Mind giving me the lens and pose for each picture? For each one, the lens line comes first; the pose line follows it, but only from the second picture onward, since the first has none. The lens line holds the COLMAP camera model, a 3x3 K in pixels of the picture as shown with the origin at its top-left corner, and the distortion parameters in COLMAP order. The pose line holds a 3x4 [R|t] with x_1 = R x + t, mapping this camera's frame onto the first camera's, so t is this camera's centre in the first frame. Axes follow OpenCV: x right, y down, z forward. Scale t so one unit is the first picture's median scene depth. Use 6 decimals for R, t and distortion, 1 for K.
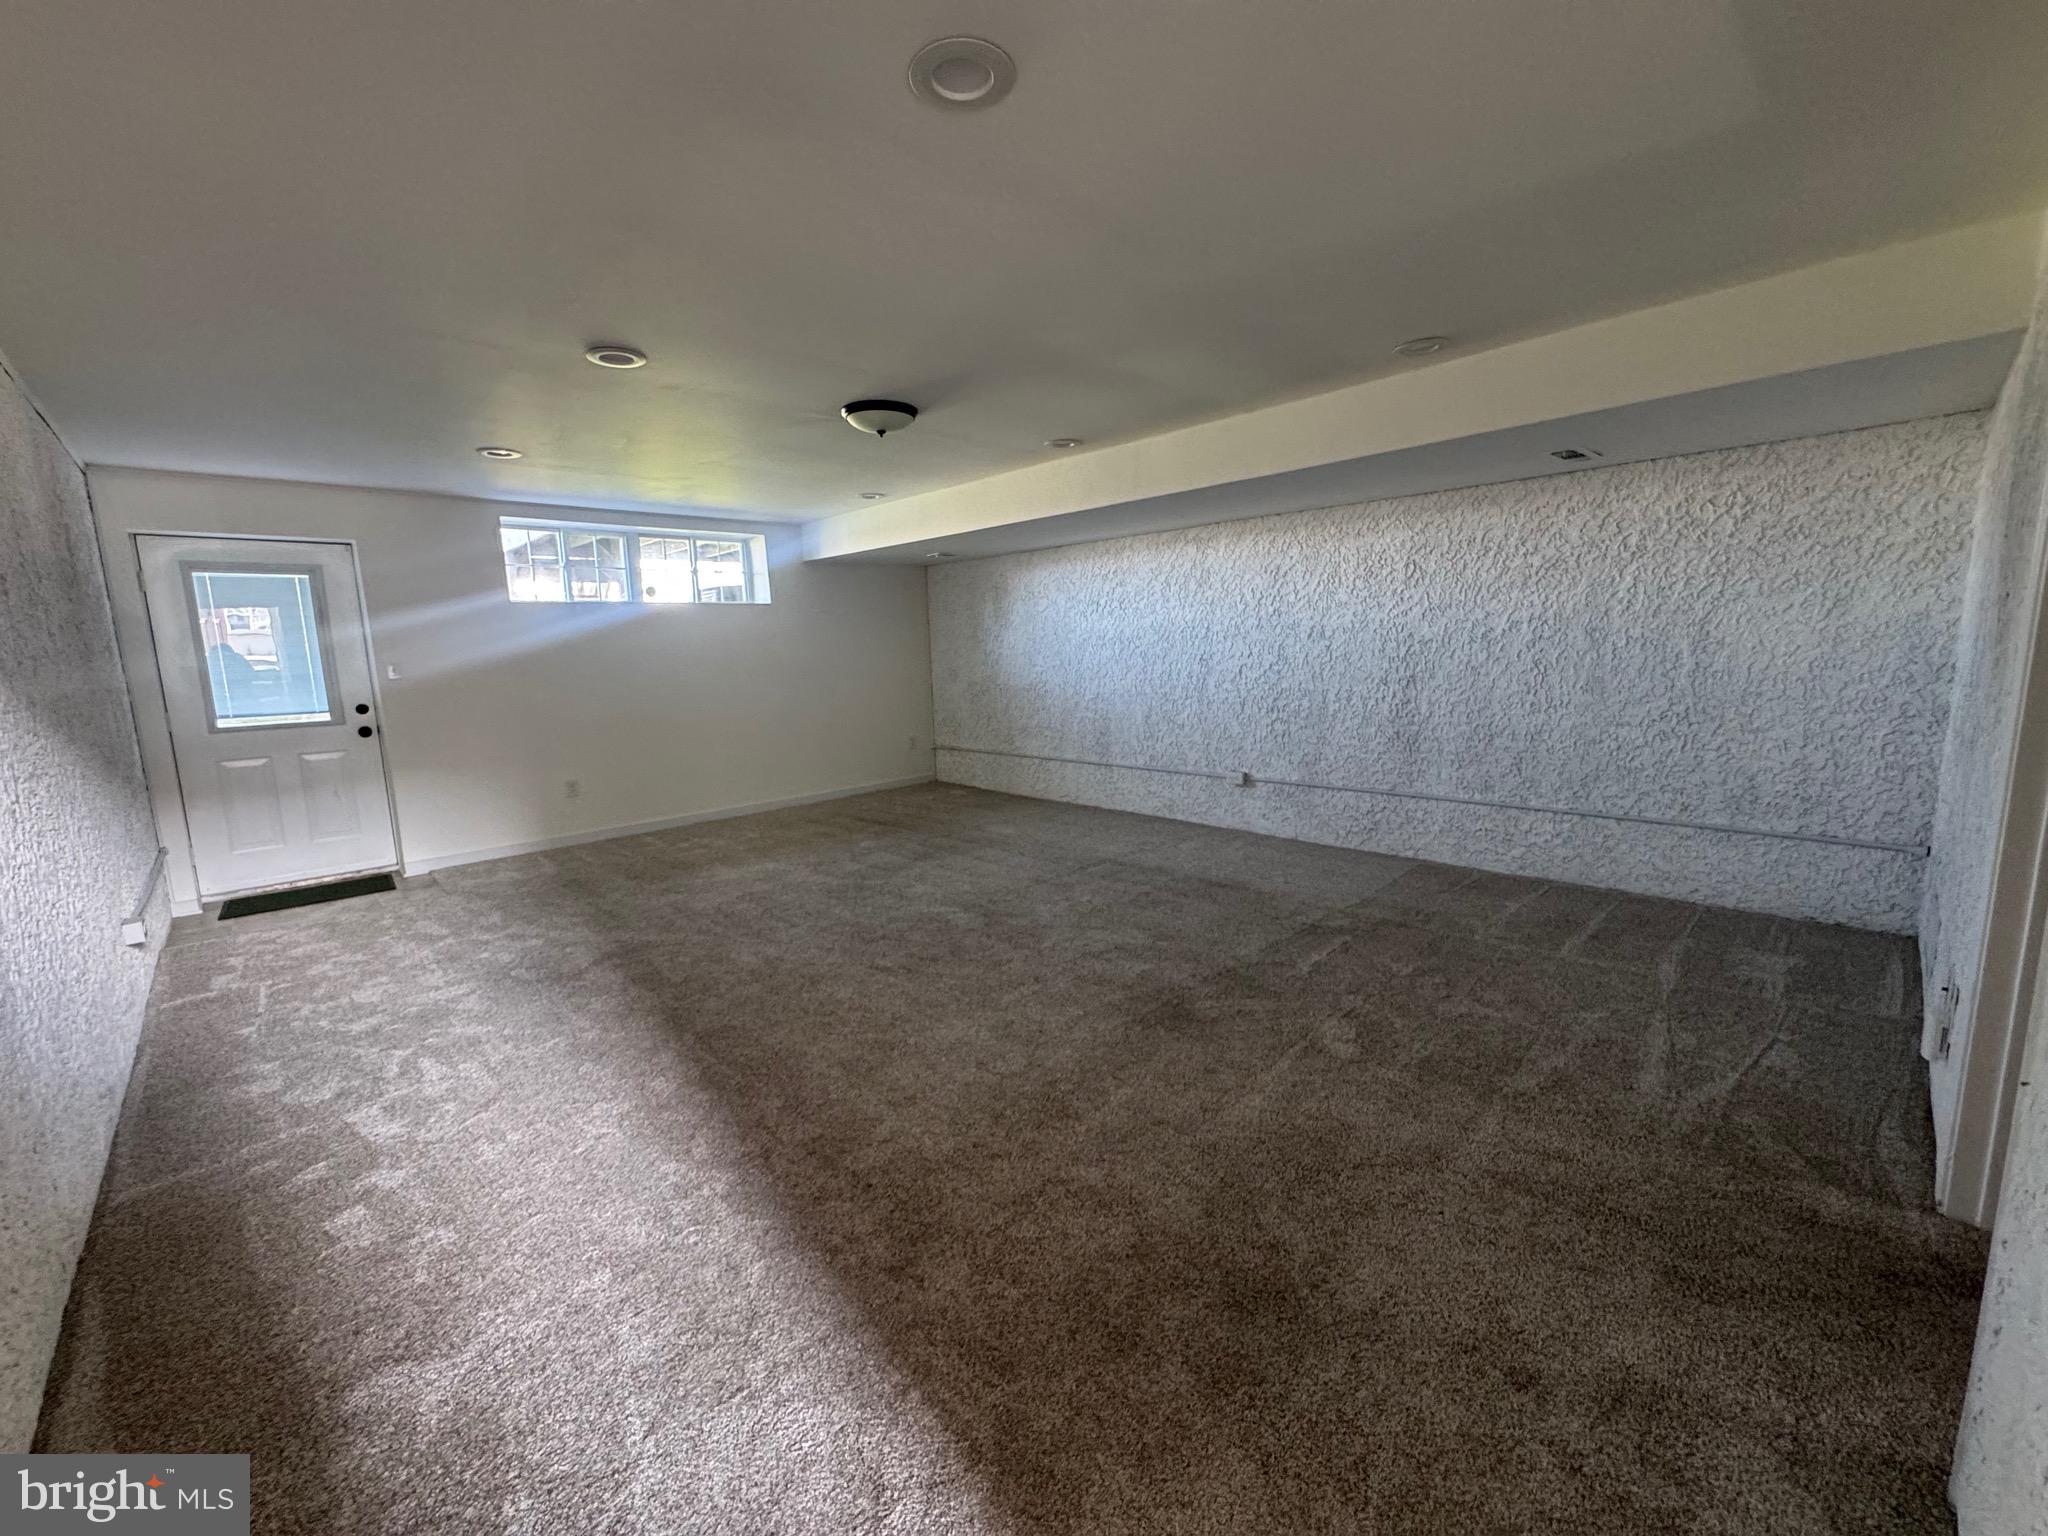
lens RADIAL K [[820.1, 0, 1019.5], [0, 820.1, 770.0], [0, 0, 1]] dist [-0.001076, -0.000134]
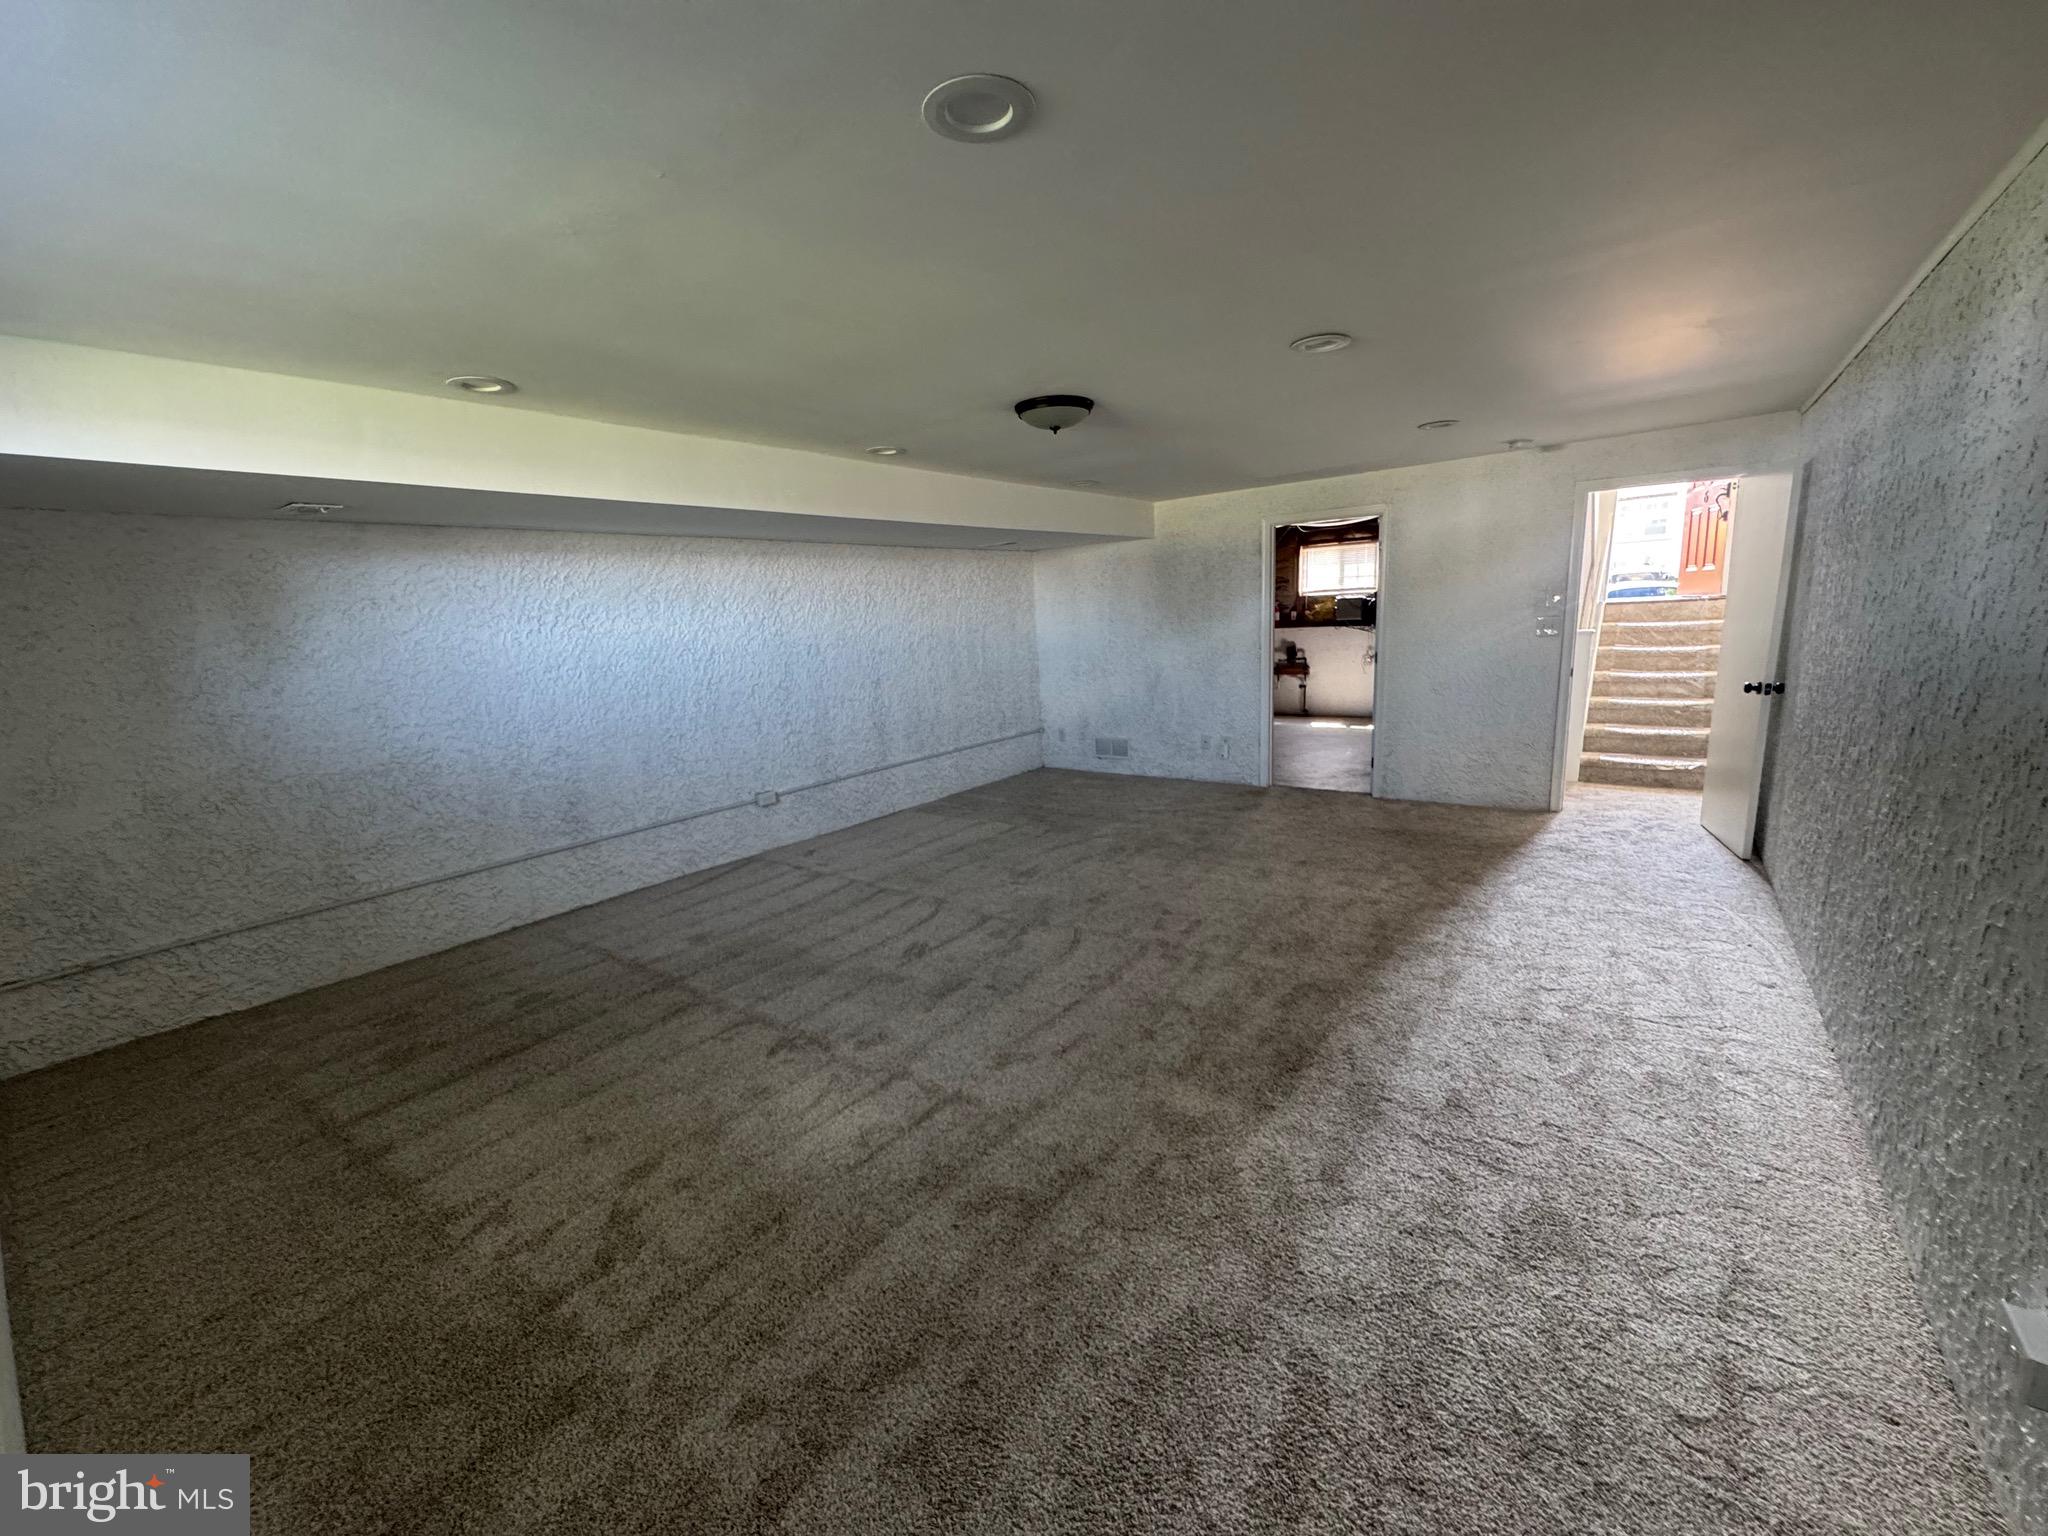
lens RADIAL K [[820.1, 0, 1019.3], [0, 820.1, 767.1], [0, 0, 1]] dist [-0.001076, -0.000134]
pose [[-0.152037, -0.146782, 0.977415, -0.773431], [0.203493, 0.963076, 0.176282, -0.144139], [-0.967200, 0.225699, -0.116554, 0.838402]]
